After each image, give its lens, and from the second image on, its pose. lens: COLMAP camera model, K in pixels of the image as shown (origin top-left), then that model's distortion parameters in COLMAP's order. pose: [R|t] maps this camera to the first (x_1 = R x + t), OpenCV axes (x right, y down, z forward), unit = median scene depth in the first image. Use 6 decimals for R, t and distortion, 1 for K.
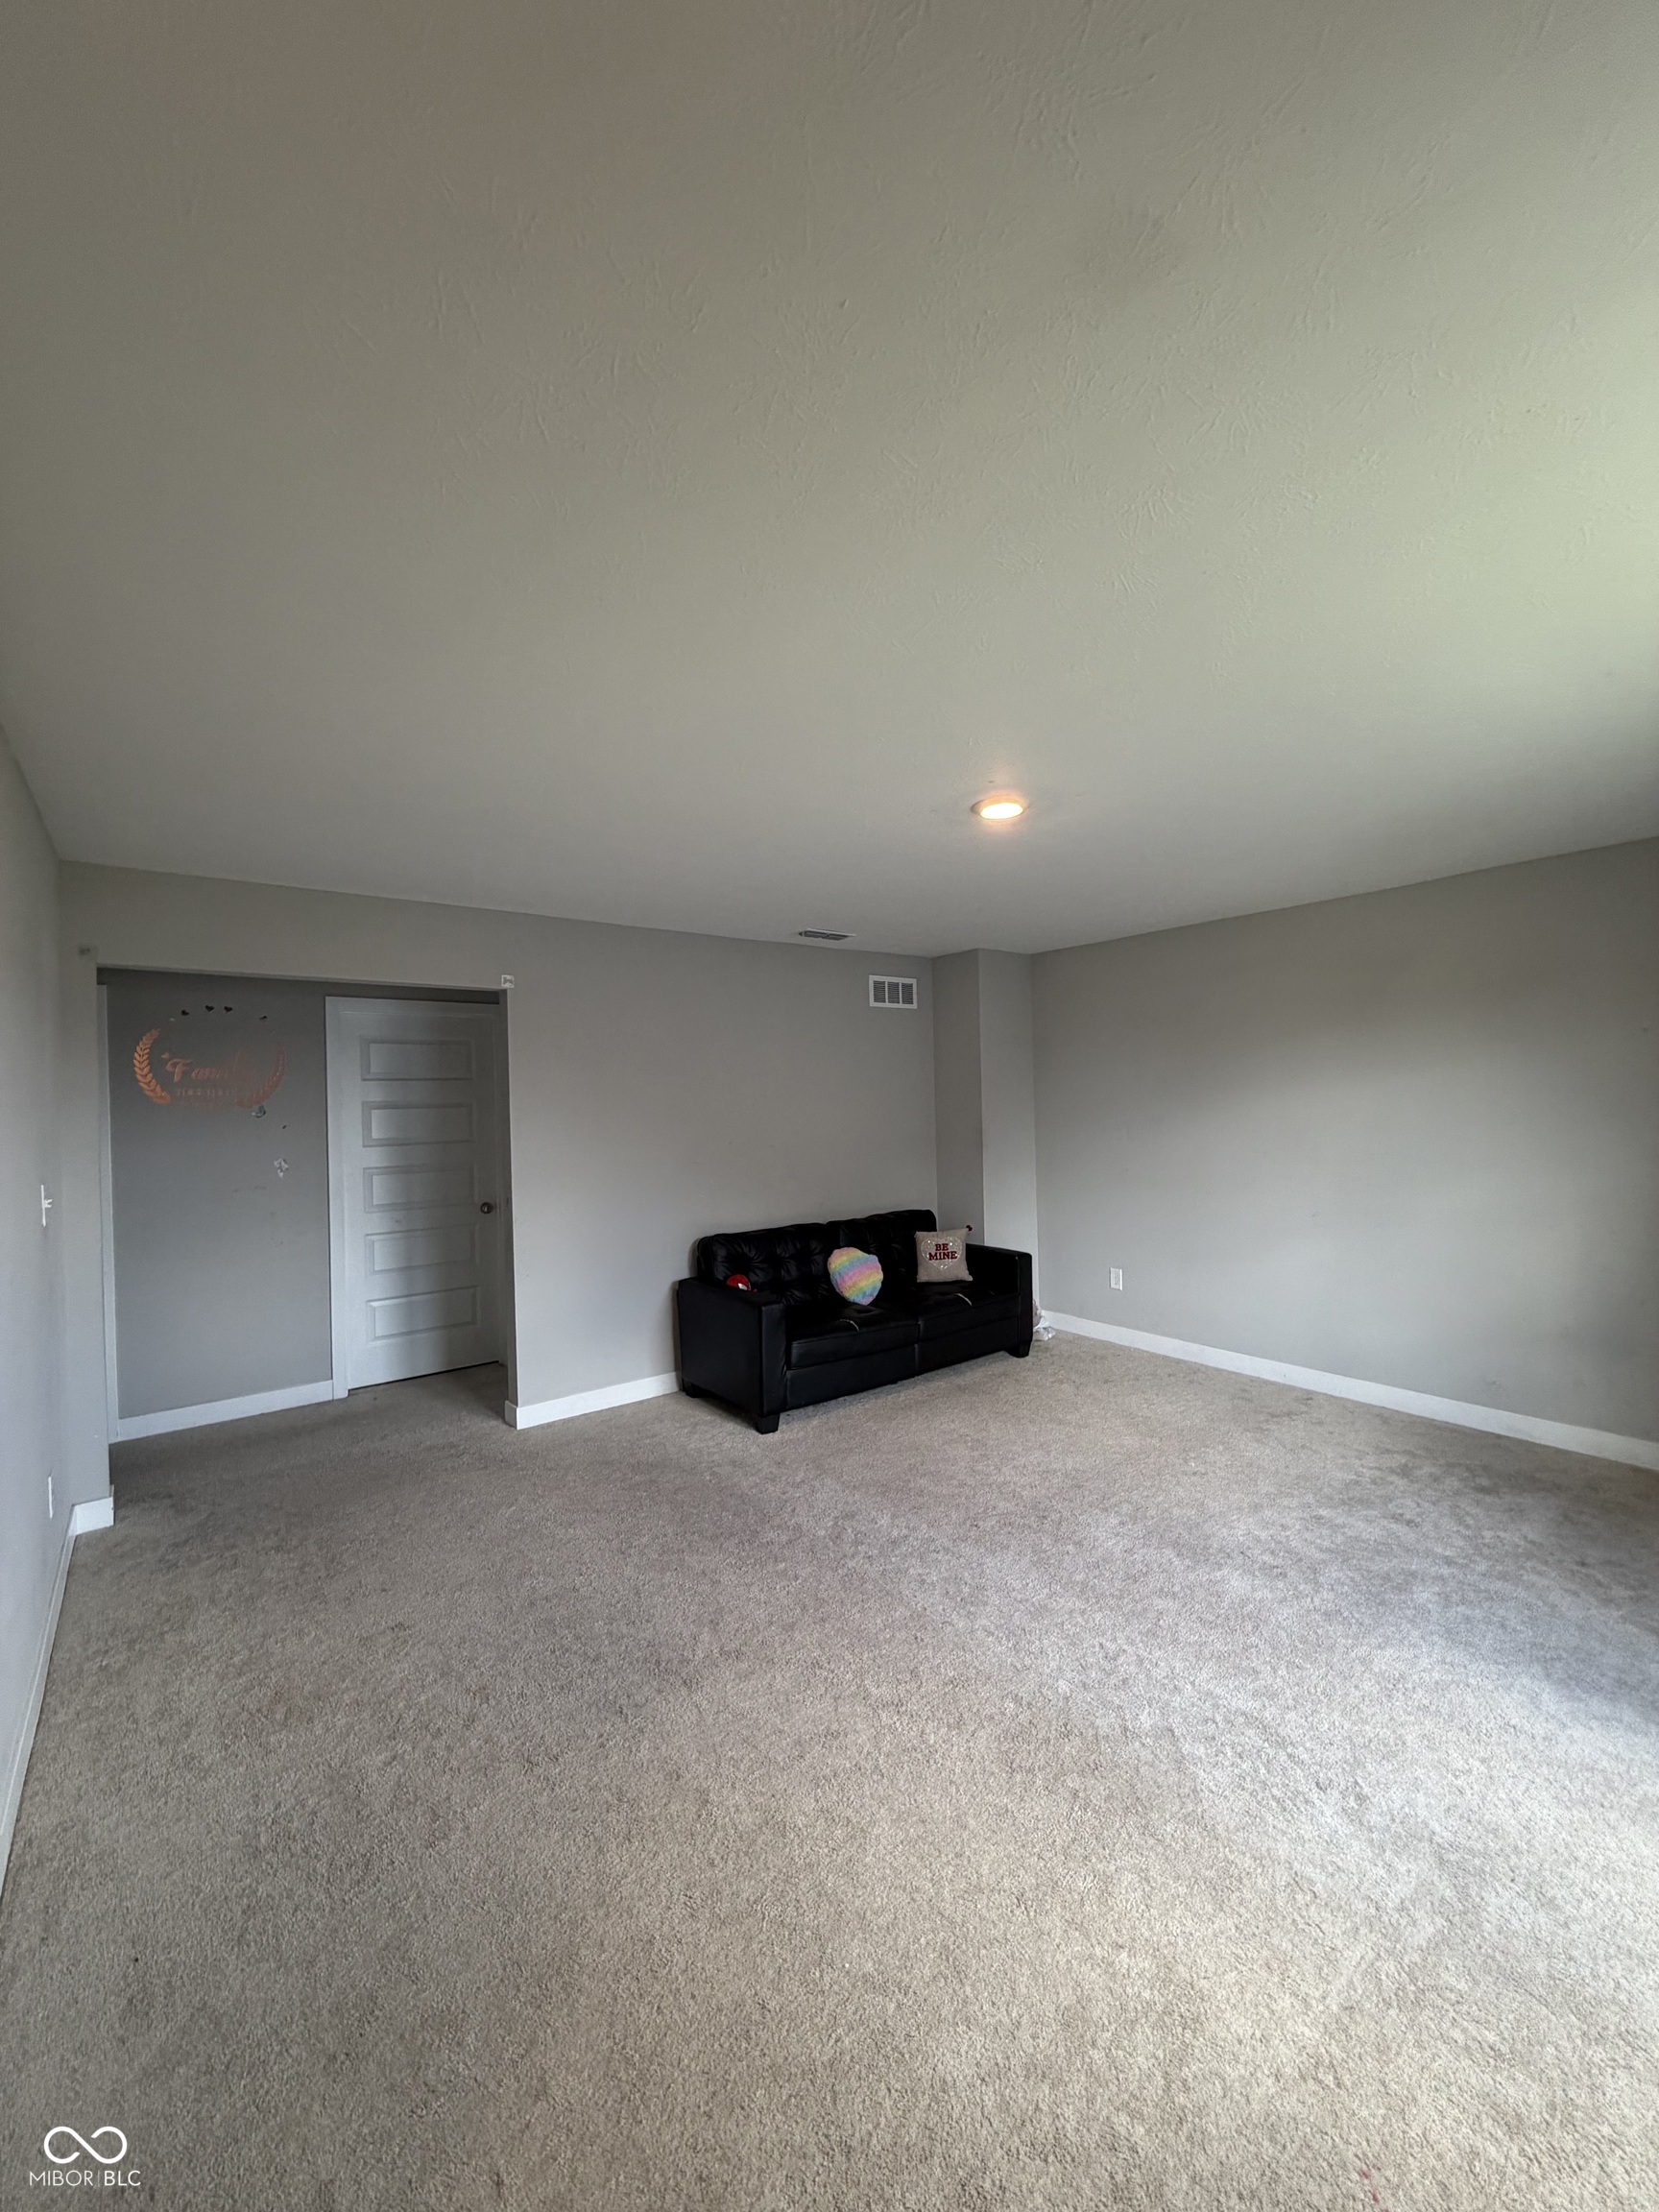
lens RADIAL K [[882.0, 0, 837.2], [0, 882.0, 1100.9], [0, 0, 1]] dist [0.001440, 0.000603]
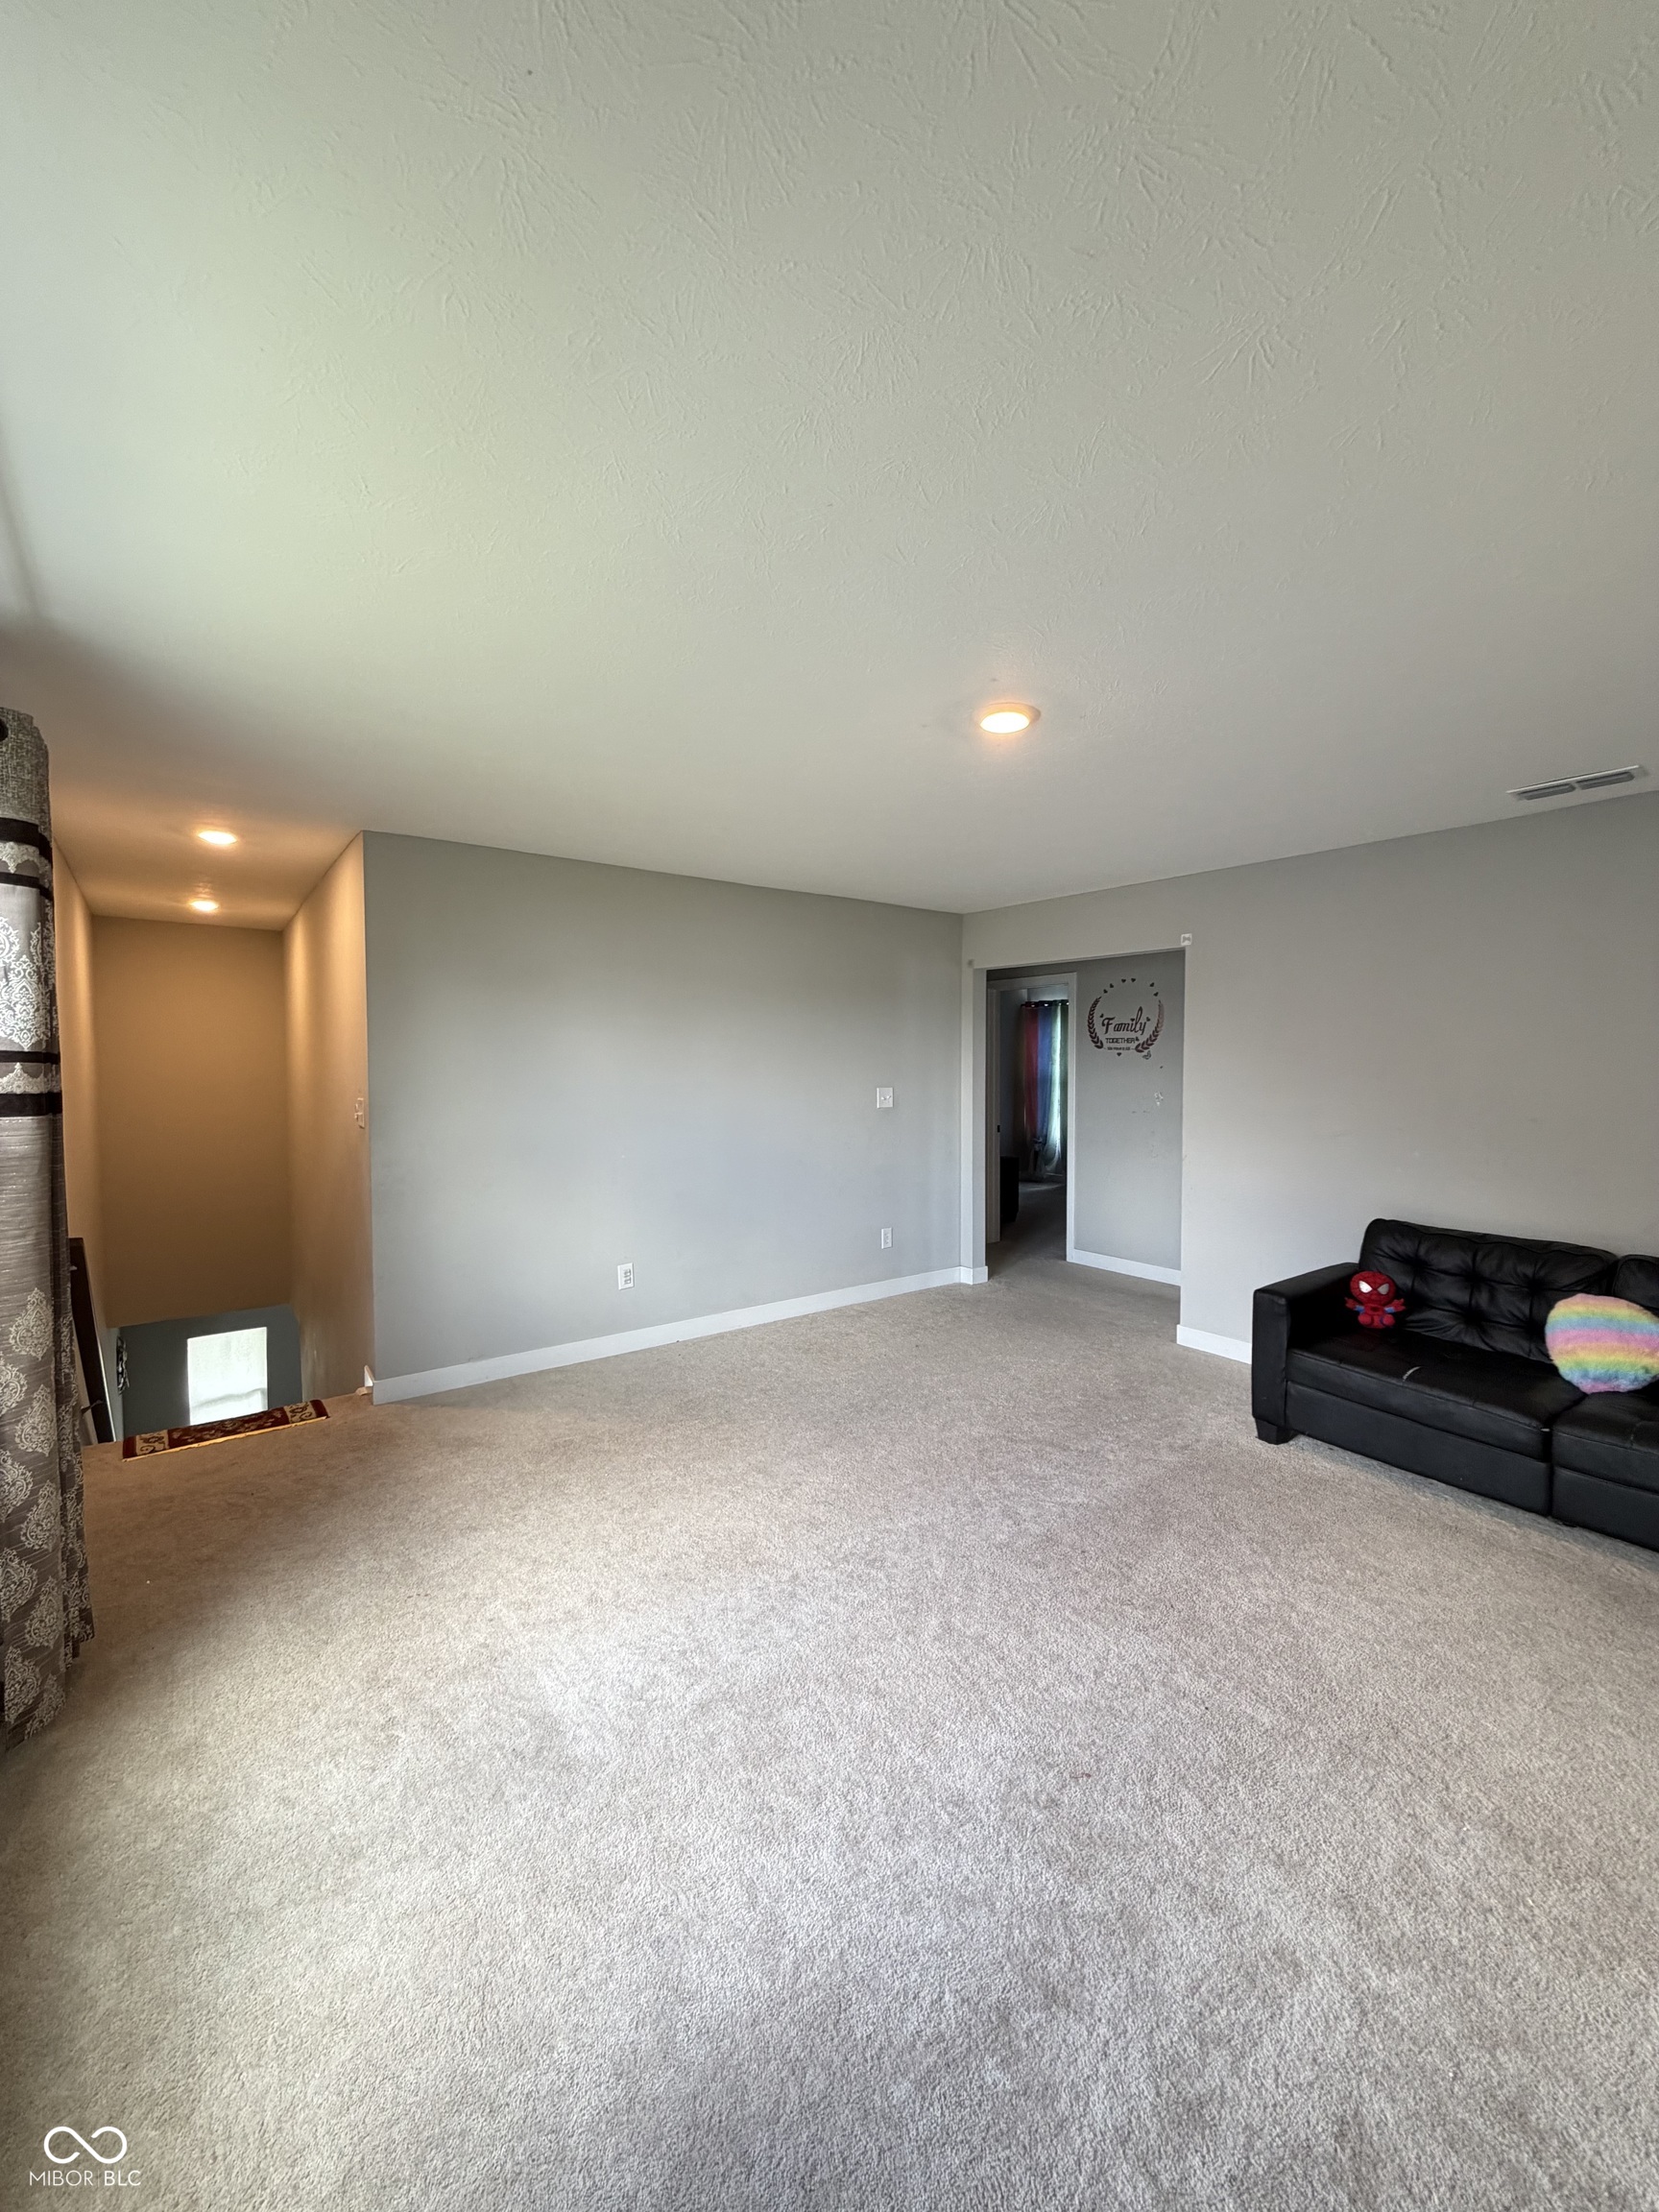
lens RADIAL K [[882.0, 0, 837.2], [0, 882.0, 1100.9], [0, 0, 1]] dist [0.001440, 0.000603]
pose [[-0.003360, 0.065463, -0.997849, 0.732793], [-0.005909, 0.997836, 0.065482, -0.005218], [0.999977, 0.006116, -0.002966, 0.571501]]
